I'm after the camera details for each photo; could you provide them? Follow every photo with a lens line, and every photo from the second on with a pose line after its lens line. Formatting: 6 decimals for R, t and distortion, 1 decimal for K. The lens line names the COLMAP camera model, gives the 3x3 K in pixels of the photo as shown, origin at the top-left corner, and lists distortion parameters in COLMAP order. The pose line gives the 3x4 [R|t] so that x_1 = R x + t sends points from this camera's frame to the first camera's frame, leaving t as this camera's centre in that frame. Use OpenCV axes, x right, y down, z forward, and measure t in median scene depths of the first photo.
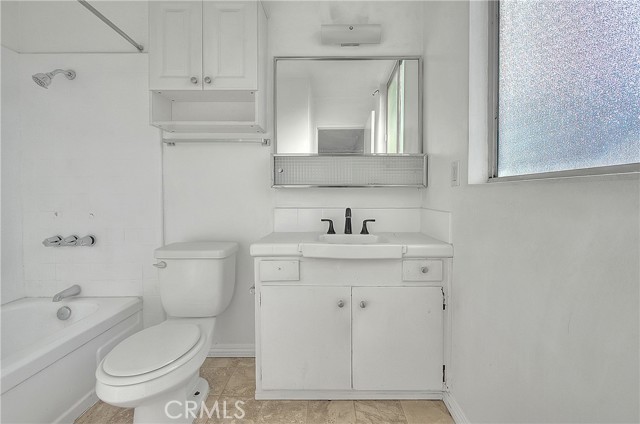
lens RADIAL K [[273.1, 0, 322.2], [0, 273.1, 194.9], [0, 0, 1]] dist [-0.000362, -0.000459]
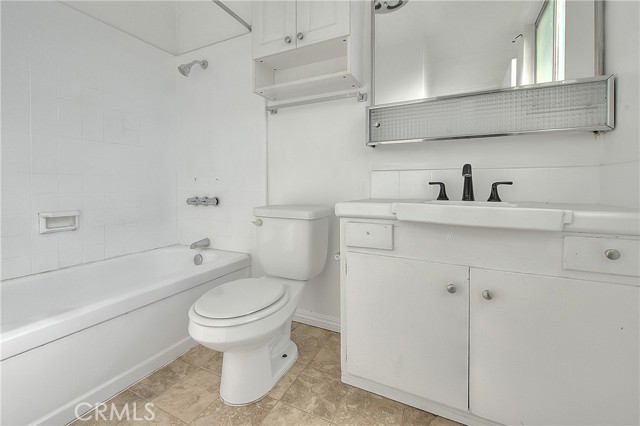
lens RADIAL K [[263.5, 0, 318.8], [0, 263.5, 188.7], [0, 0, 1]] dist [-0.003450, -0.000595]
pose [[0.896025, 0.000880, -0.444002, 0.053423], [0.001871, 0.999982, 0.005757, 0.112151], [0.443999, -0.005989, 0.896007, 0.191605]]
